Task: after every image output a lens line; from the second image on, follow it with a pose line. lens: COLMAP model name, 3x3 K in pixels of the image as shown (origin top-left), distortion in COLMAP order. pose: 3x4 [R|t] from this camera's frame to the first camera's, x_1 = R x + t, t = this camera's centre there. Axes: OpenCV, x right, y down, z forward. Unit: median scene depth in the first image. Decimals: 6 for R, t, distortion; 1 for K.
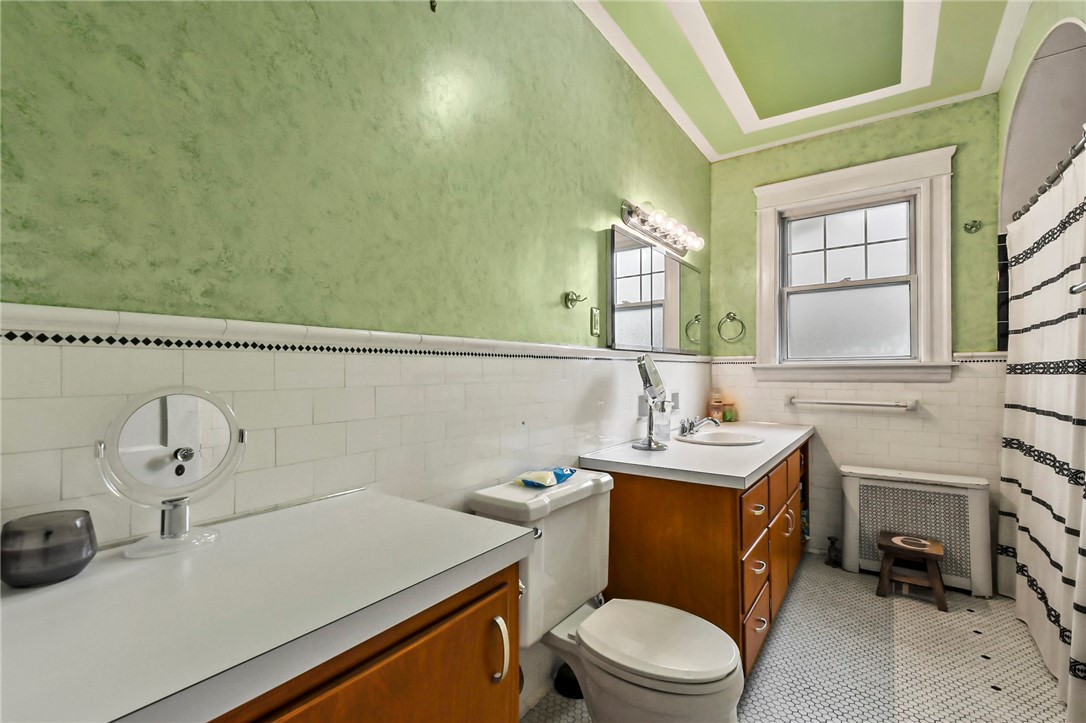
lens RADIAL K [[462.1, 0, 539.8], [0, 462.1, 365.4], [0, 0, 1]] dist [0.010780, -0.012122]
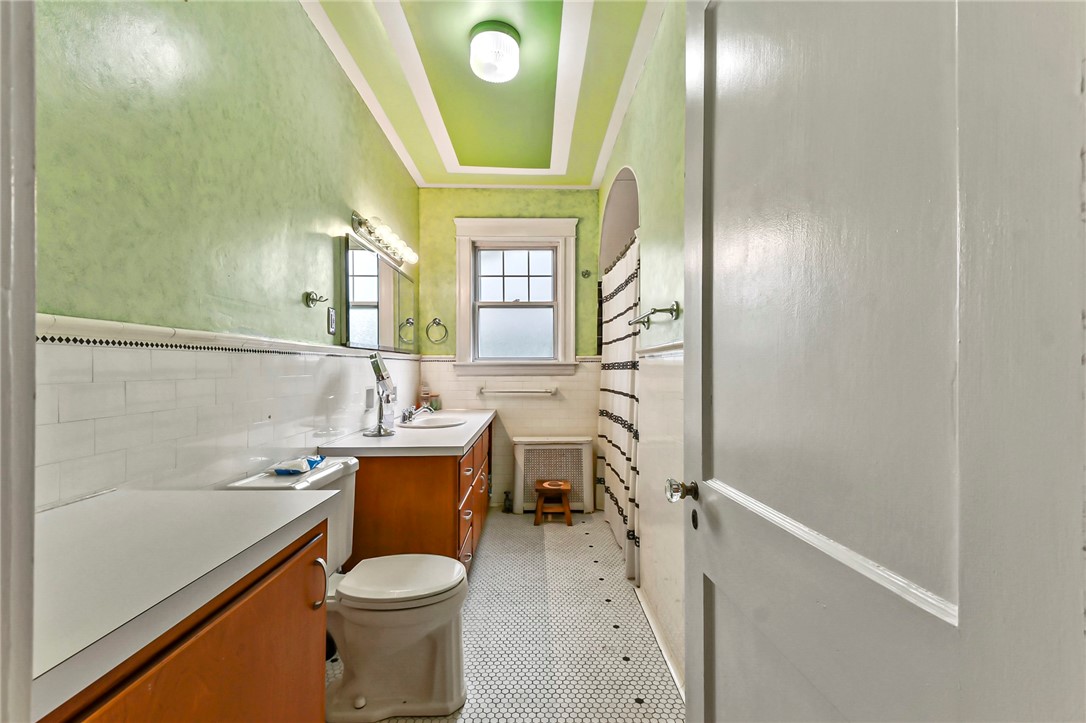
lens RADIAL K [[474.0, 0, 543.0], [0, 474.0, 361.5], [0, 0, 1]] dist [-0.101844, -0.000144]
pose [[0.780036, 0.010605, 0.625644, -0.160763], [-0.008833, 0.999943, -0.005936, 0.001695], [-0.625672, -0.000896, 0.780086, -0.143091]]
